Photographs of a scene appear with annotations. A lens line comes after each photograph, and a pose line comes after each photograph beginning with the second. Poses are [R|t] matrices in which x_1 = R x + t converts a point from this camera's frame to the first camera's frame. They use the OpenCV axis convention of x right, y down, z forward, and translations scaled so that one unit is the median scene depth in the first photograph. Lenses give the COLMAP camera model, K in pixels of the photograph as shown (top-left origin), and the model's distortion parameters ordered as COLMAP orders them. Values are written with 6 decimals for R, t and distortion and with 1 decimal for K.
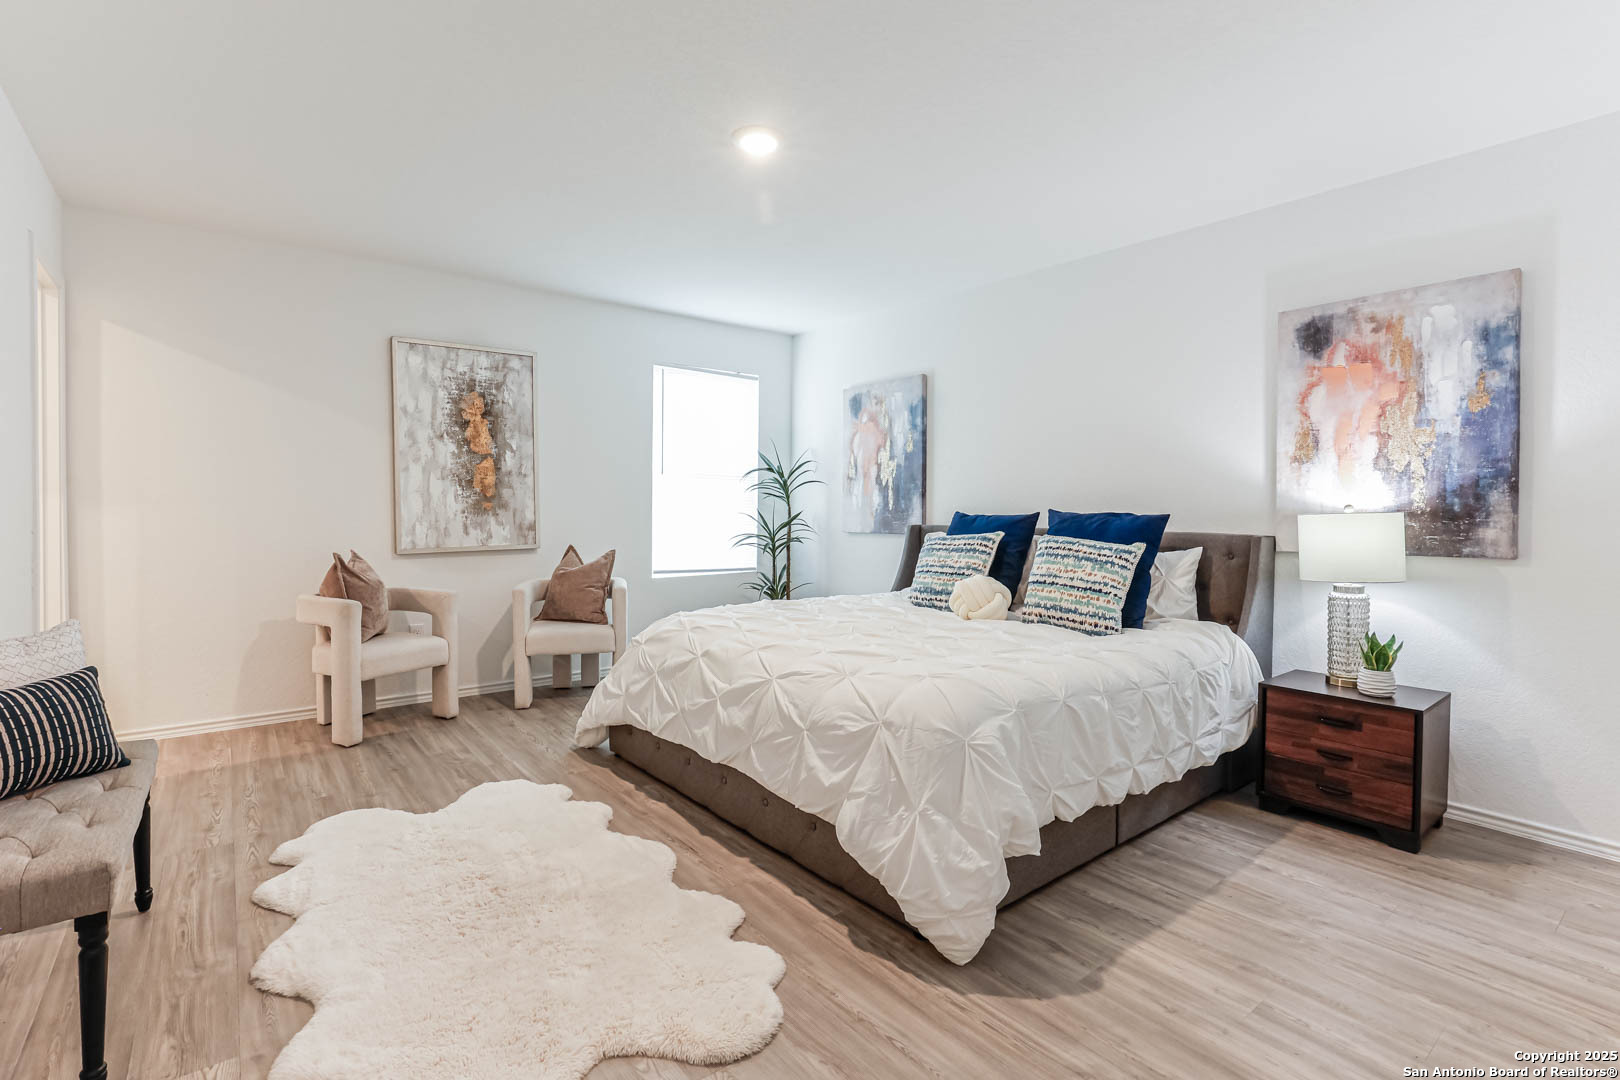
lens RADIAL K [[738.0, 0, 816.3], [0, 738.0, 531.6], [0, 0, 1]] dist [-0.015134, 0.008035]
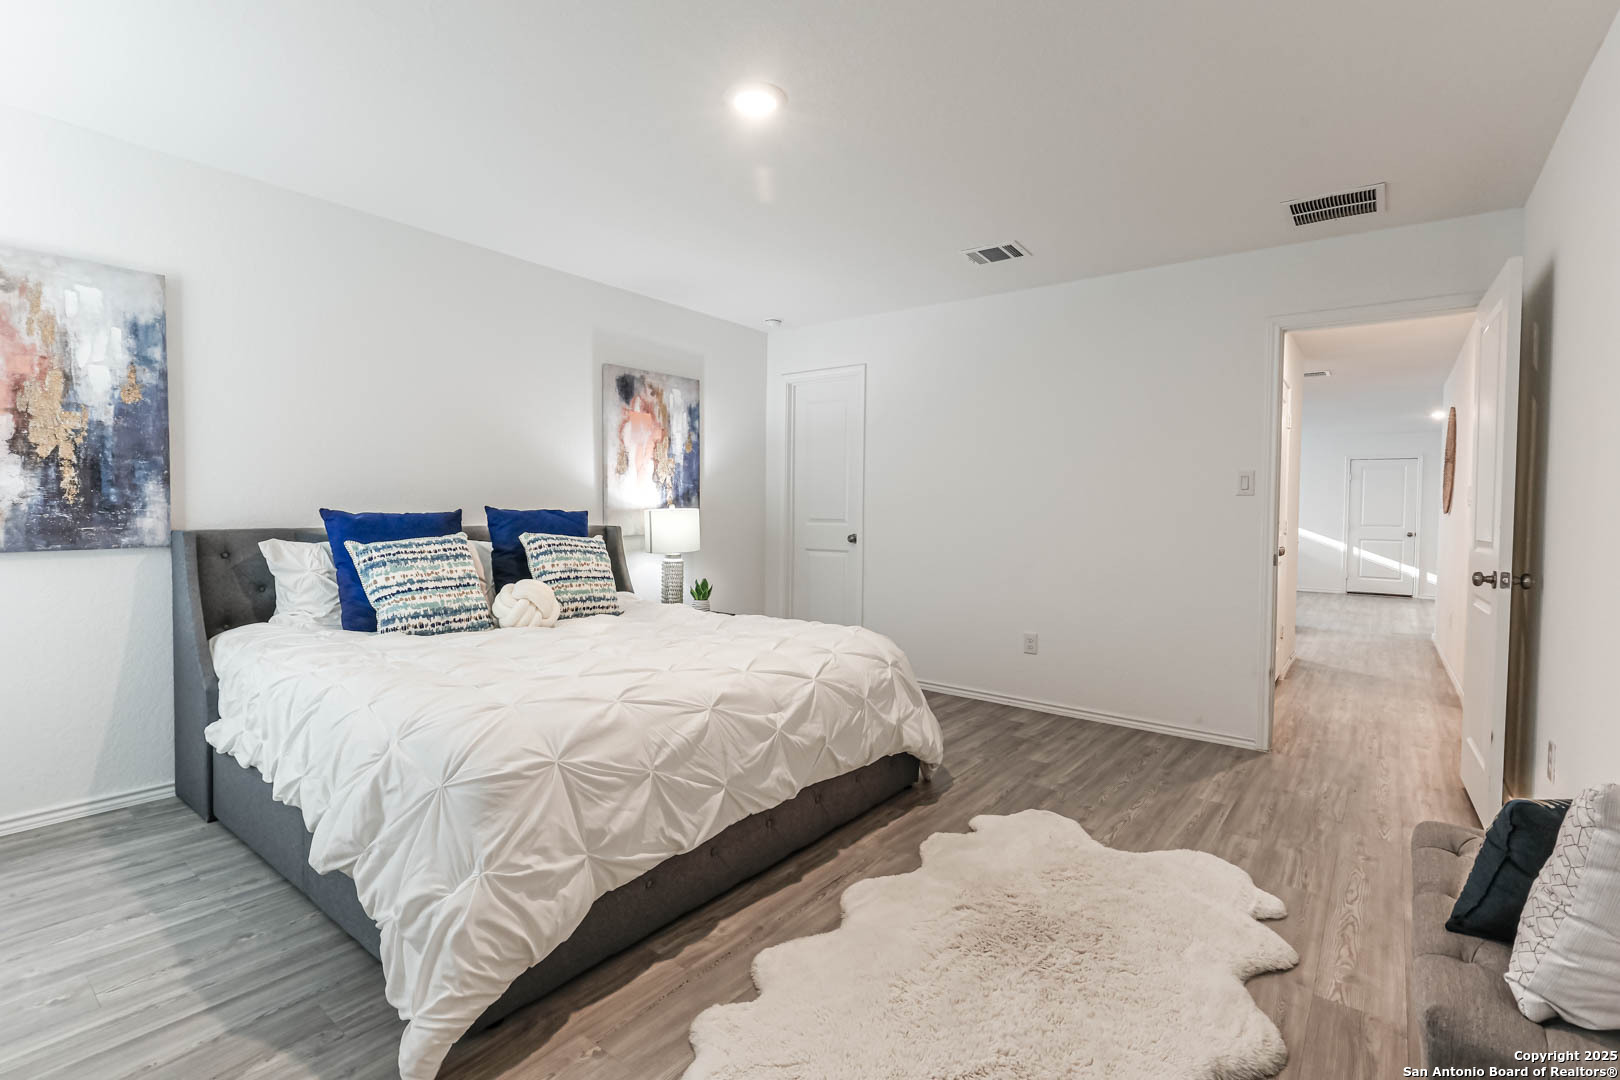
lens RADIAL K [[724.5, 0, 805.7], [0, 724.5, 535.6], [0, 0, 1]] dist [-0.048745, 0.008666]
pose [[-0.208042, -0.043338, 0.977159, -0.769411], [0.017602, 0.998690, 0.048040, -0.033909], [-0.977962, 0.027194, -0.207006, 0.912581]]
